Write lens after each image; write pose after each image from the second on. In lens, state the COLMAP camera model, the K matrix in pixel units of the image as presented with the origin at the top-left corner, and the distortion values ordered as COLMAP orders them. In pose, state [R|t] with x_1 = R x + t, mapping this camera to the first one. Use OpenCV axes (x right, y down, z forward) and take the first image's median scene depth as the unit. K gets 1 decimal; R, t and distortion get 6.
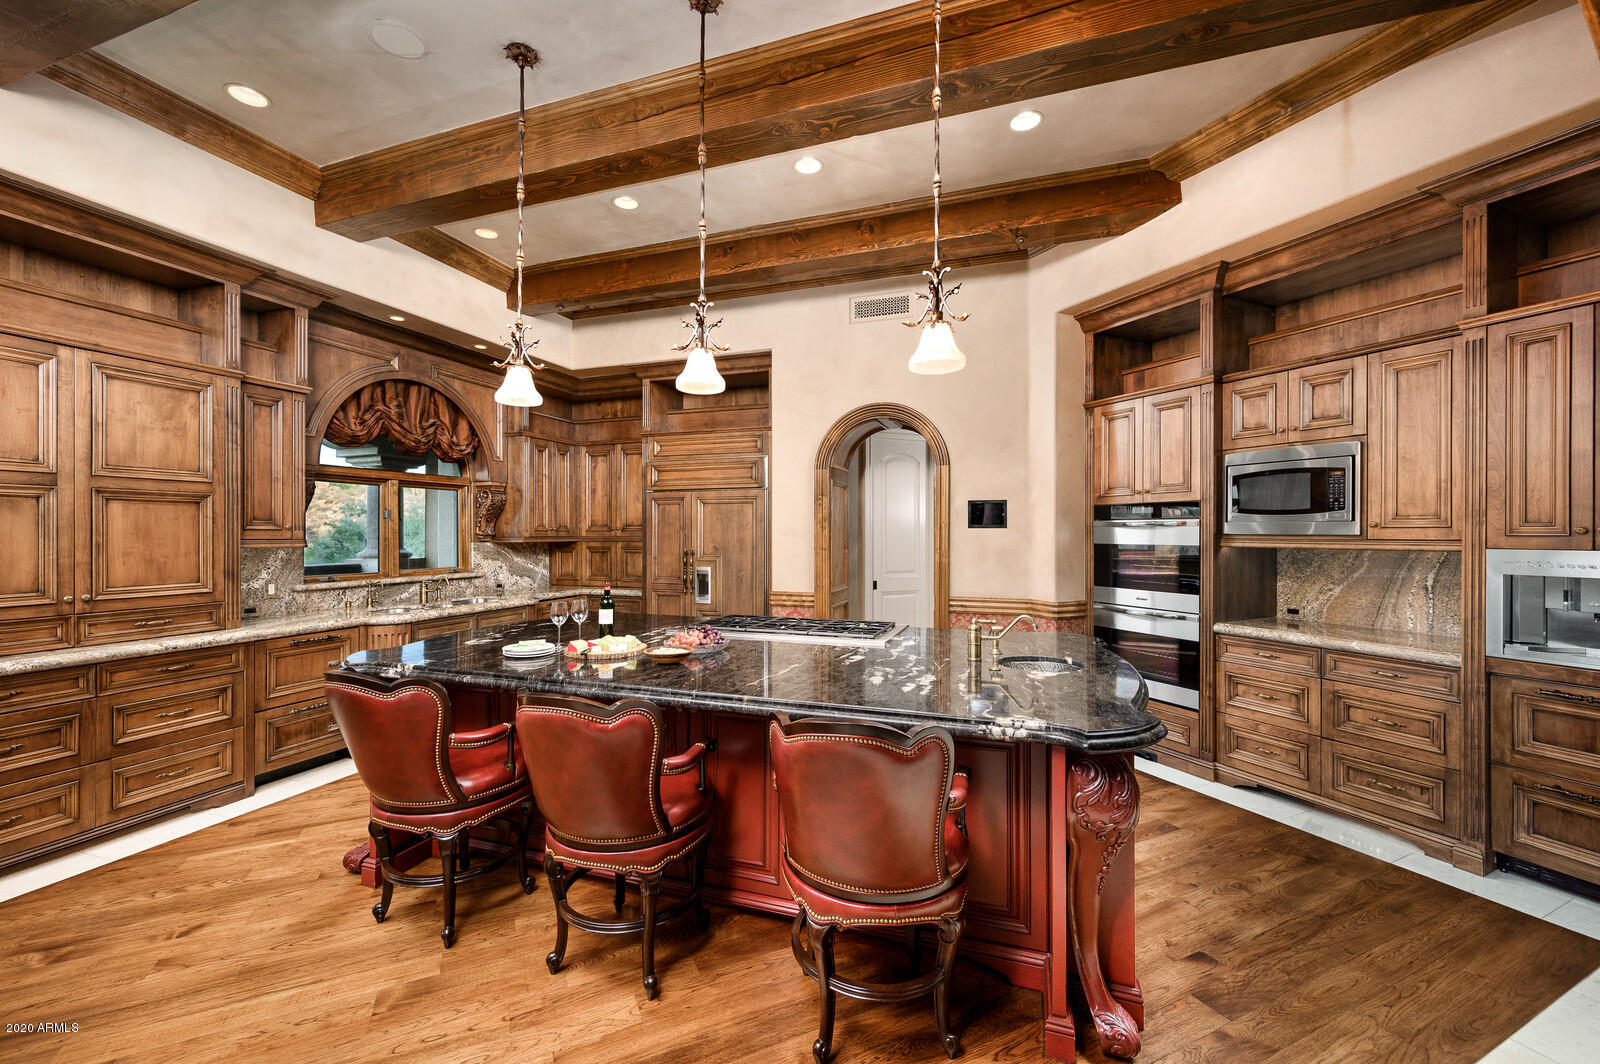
lens RADIAL K [[648.4, 0, 800.0], [0, 648.4, 532.0], [0, 0, 1]] dist [0.007429, -0.000373]
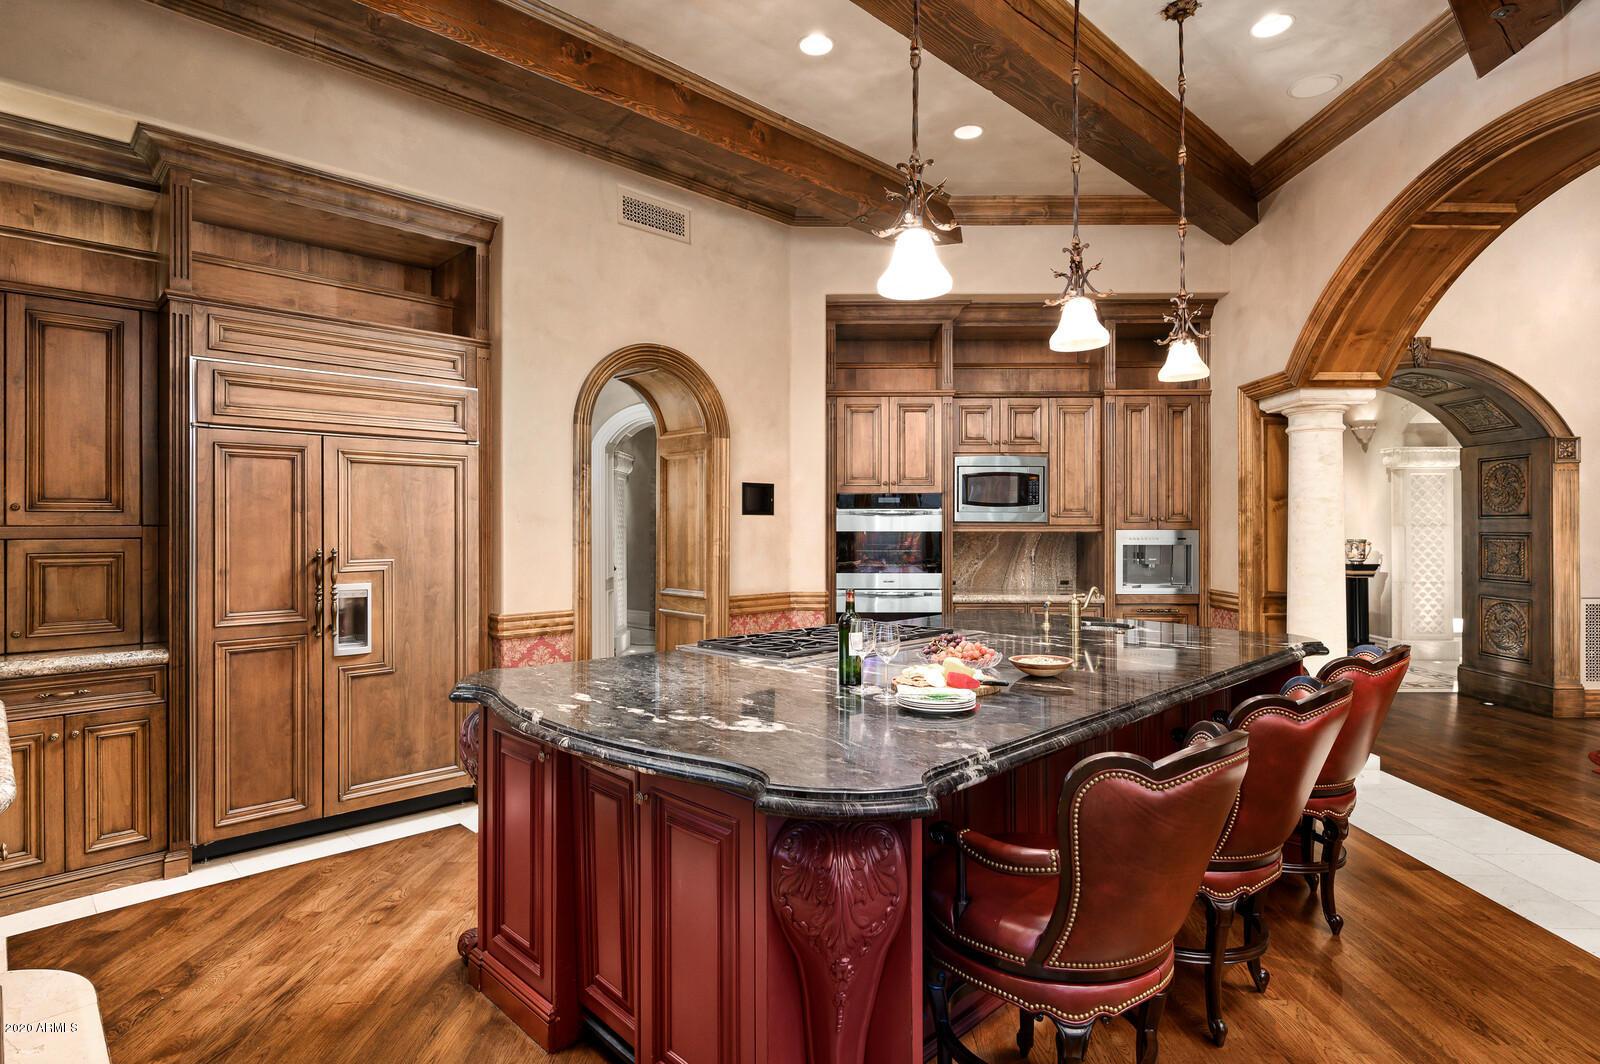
lens RADIAL K [[837.0, 0, 797.7], [0, 837.0, 525.5], [0, 0, 1]] dist [-0.001173, -0.000089]
pose [[0.439750, 0.000337, 0.898120, -0.957847], [0.000538, 1.000000, -0.000639, 0.012042], [-0.898120, 0.000764, 0.439749, 0.619649]]
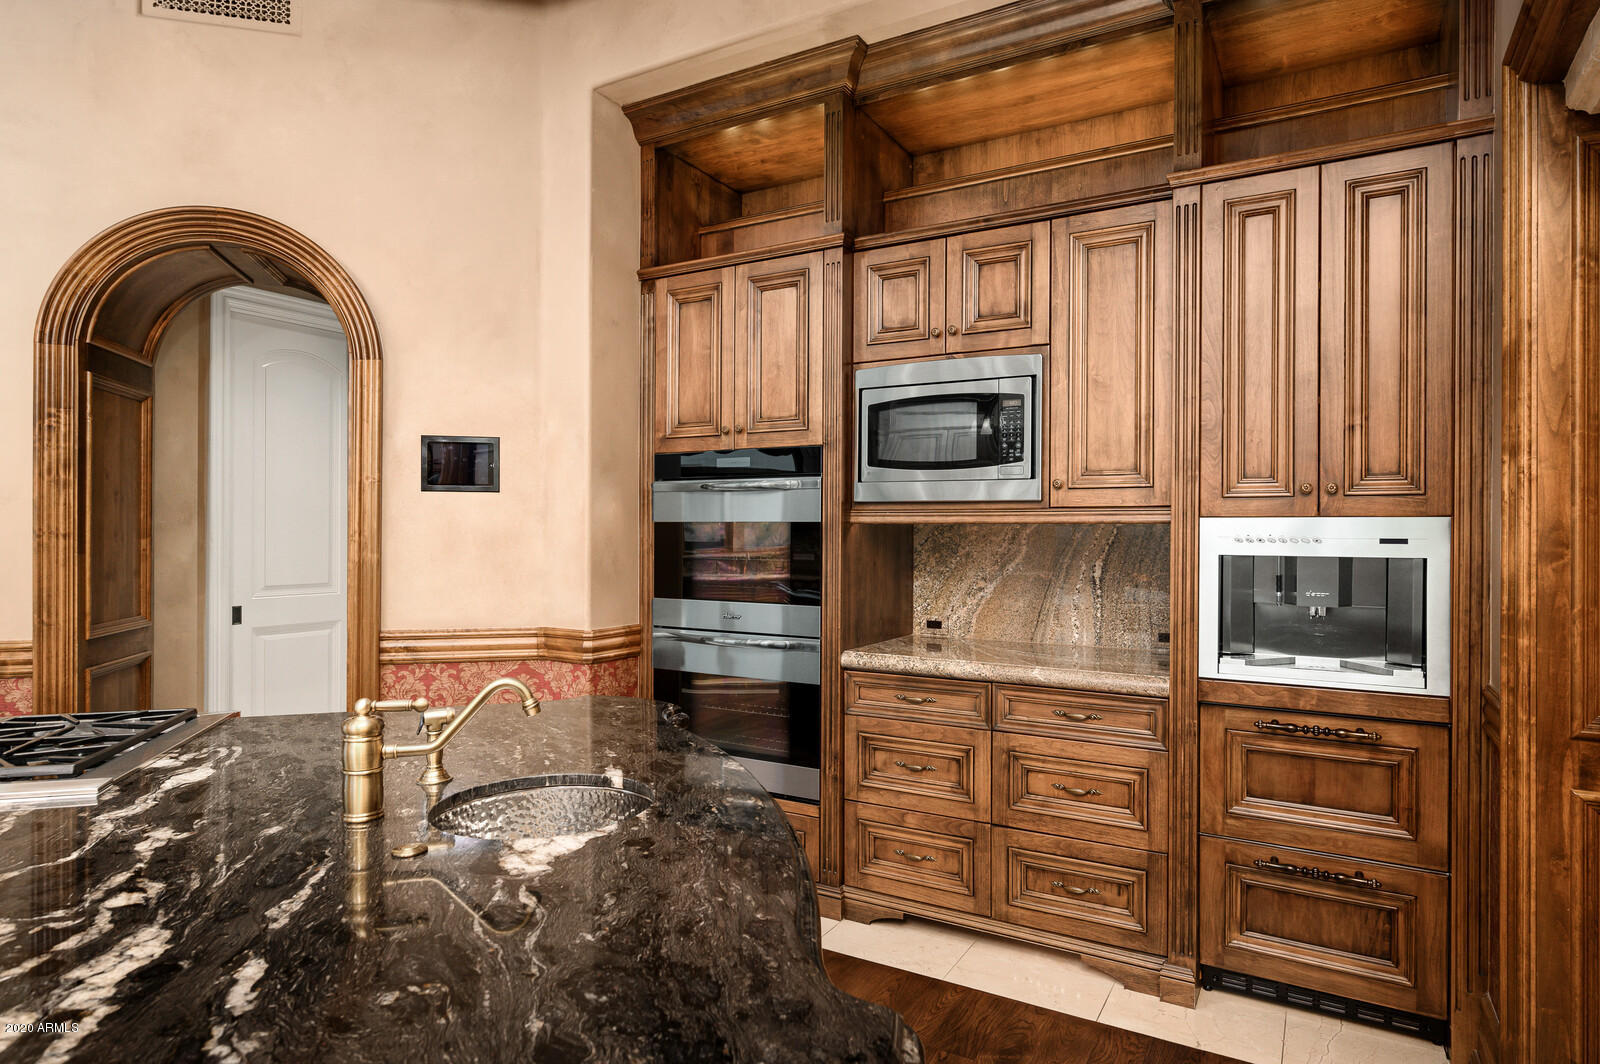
lens RADIAL K [[909.0, 0, 800.0], [0, 909.0, 532.0], [0, 0, 1]] dist [-0.002097, 0.000392]
pose [[0.825818, 0.002499, 0.563930, 0.146833], [-0.003581, 0.999993, 0.000814, 0.032294], [-0.563925, -0.002691, 0.825822, 0.362416]]
